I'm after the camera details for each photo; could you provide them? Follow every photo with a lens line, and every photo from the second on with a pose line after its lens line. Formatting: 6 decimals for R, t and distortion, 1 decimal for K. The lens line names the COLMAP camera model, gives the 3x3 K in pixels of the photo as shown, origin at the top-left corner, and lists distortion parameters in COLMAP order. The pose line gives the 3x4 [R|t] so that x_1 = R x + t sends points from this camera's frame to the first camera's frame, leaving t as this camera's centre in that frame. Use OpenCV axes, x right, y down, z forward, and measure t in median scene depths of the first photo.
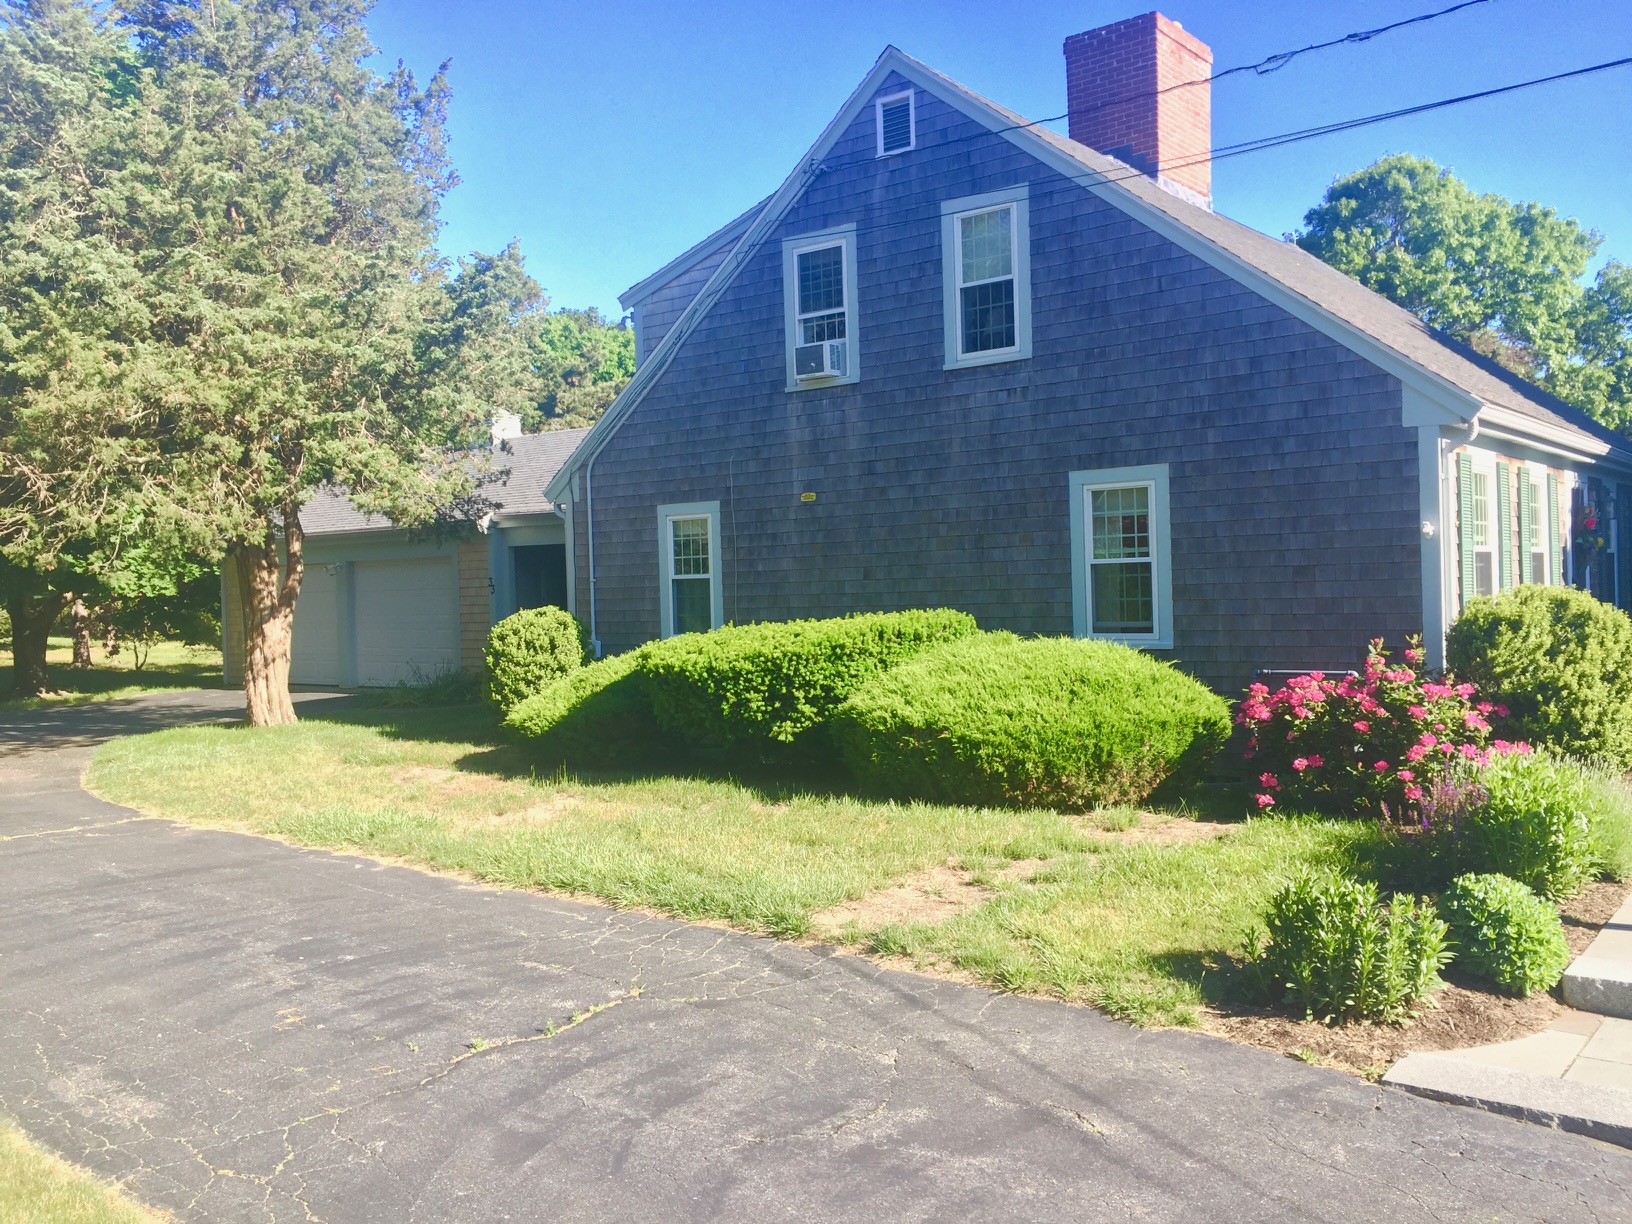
lens RADIAL K [[1408.5, 0, 817.3], [0, 1408.5, 610.1], [0, 0, 1]] dist [0.079705, -0.108517]
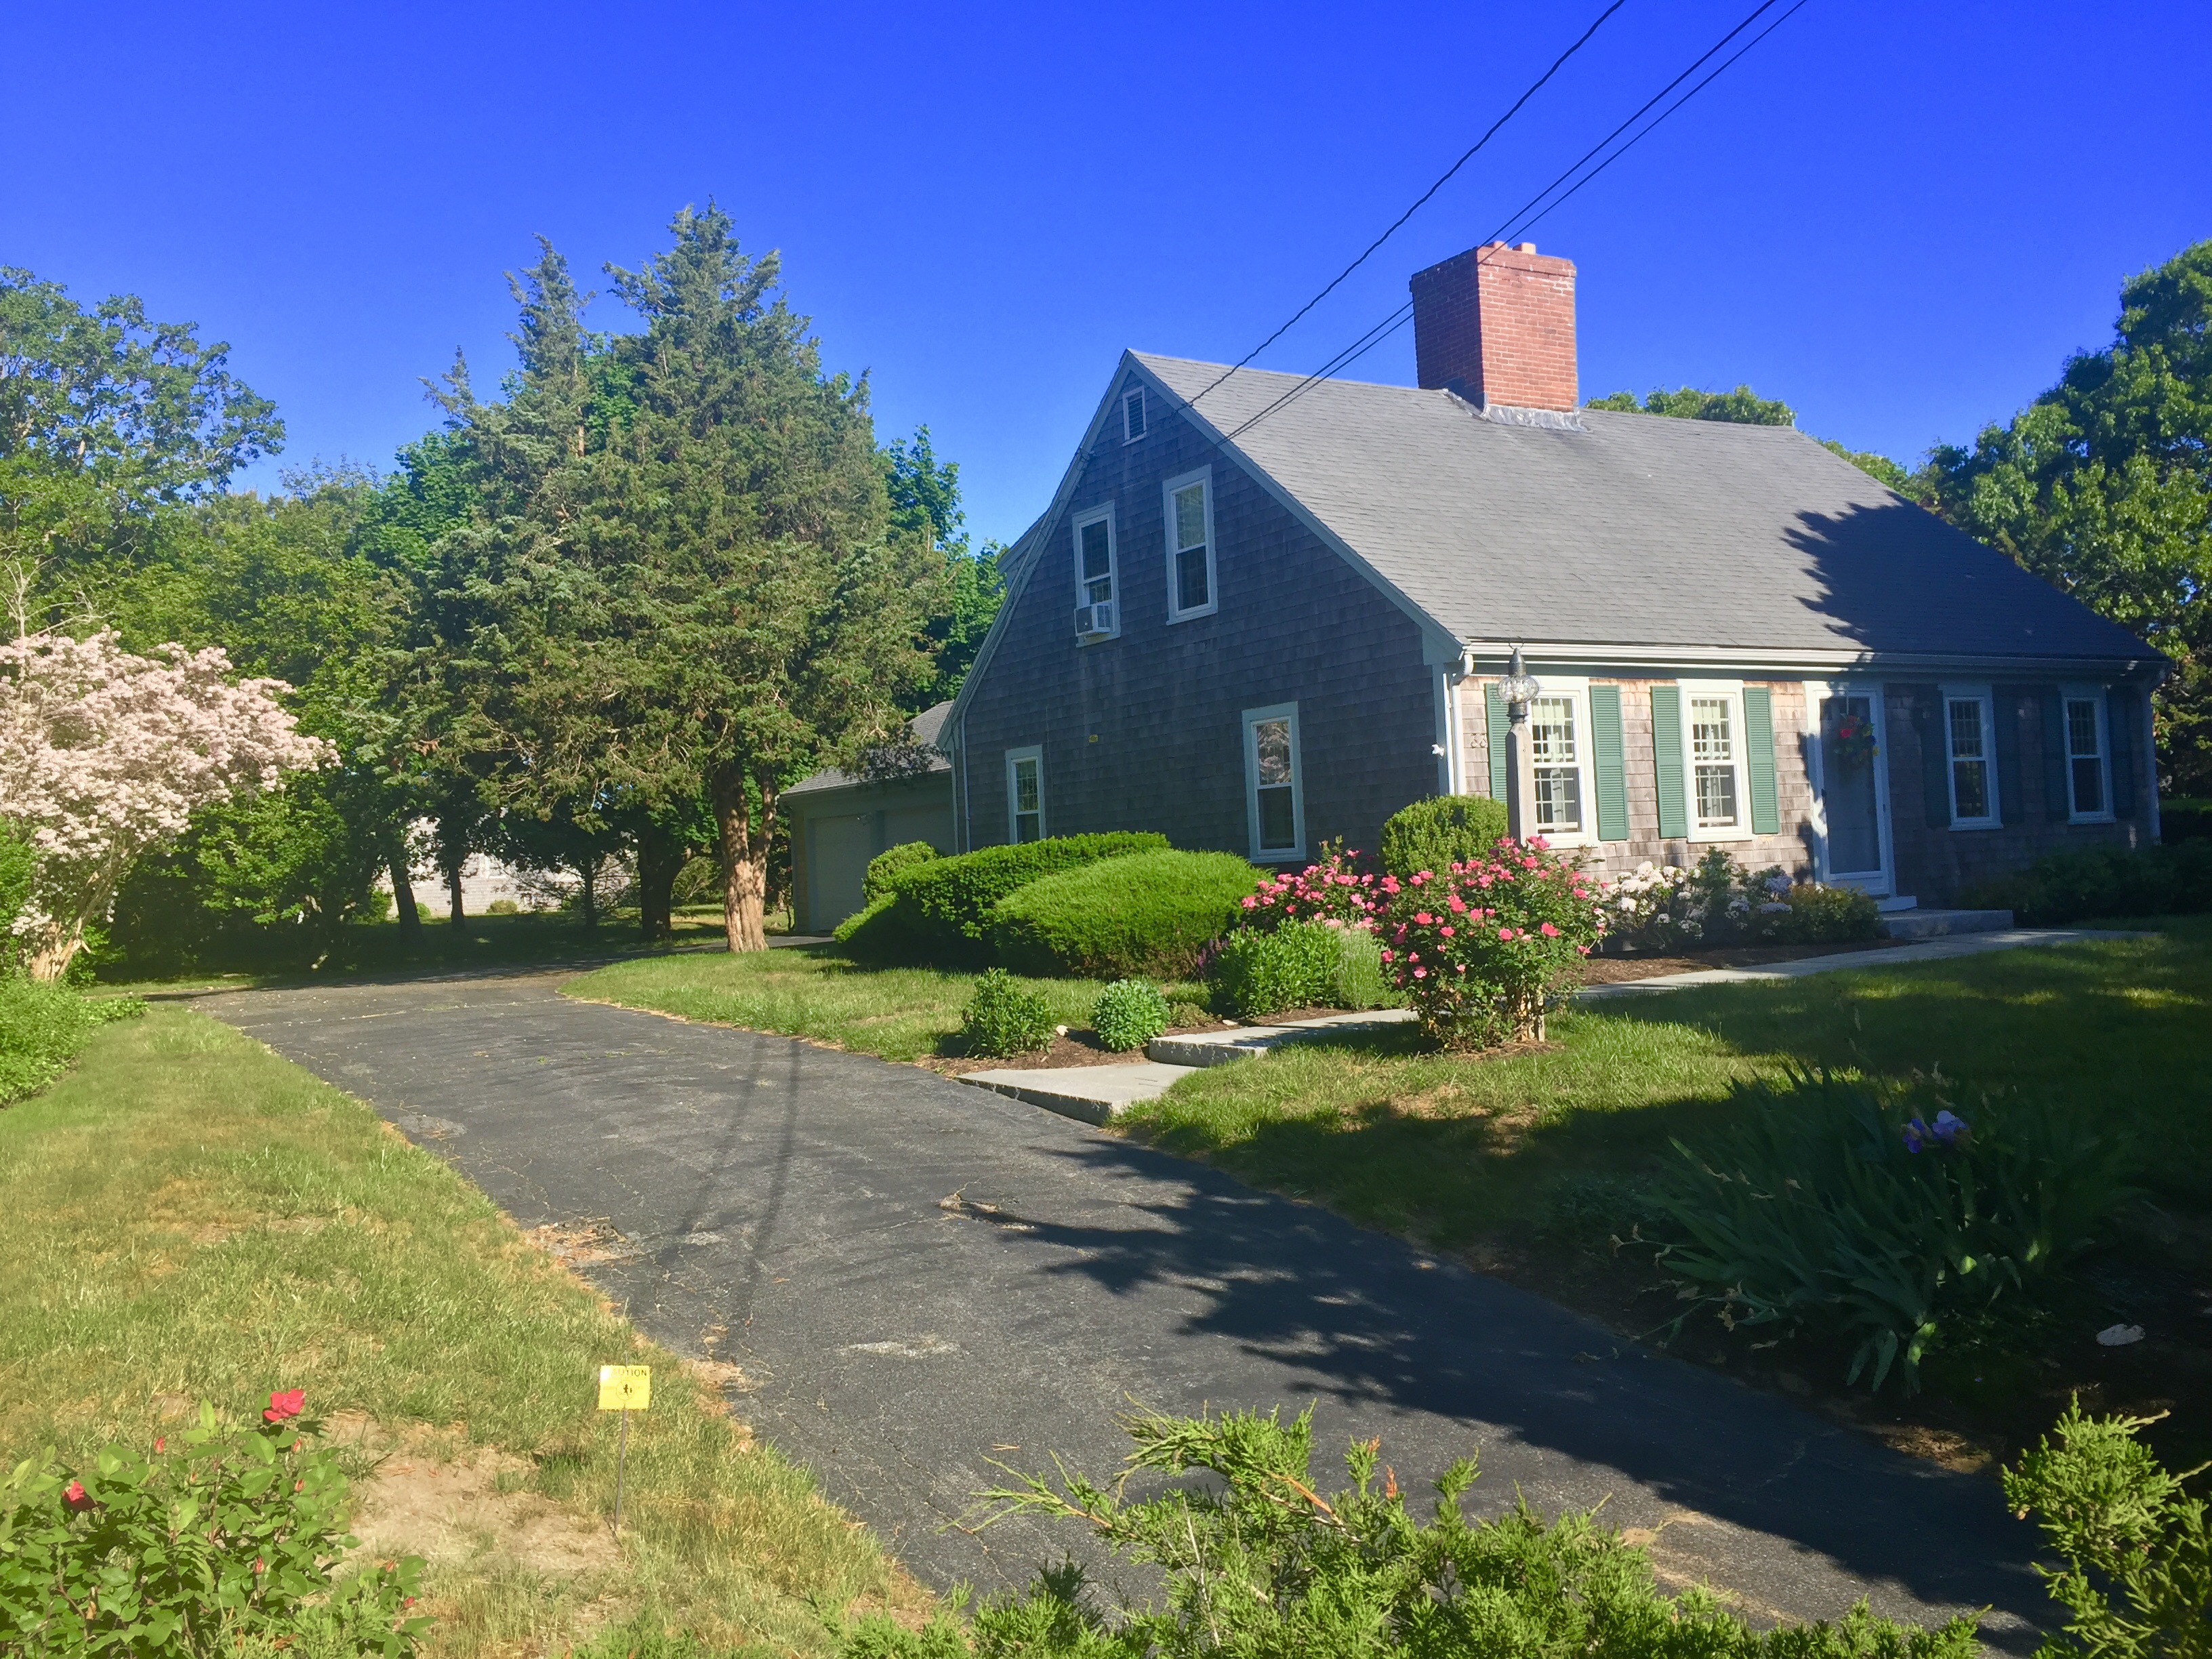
lens RADIAL K [[1909.0, 0, 1107.7], [0, 1909.0, 829.6], [0, 0, 1]] dist [0.079705, -0.108517]
pose [[0.935732, -0.024687, -0.351848, 0.551635], [0.015649, 0.999471, -0.028510, 0.037644], [0.352366, 0.021172, 0.935623, -0.441609]]
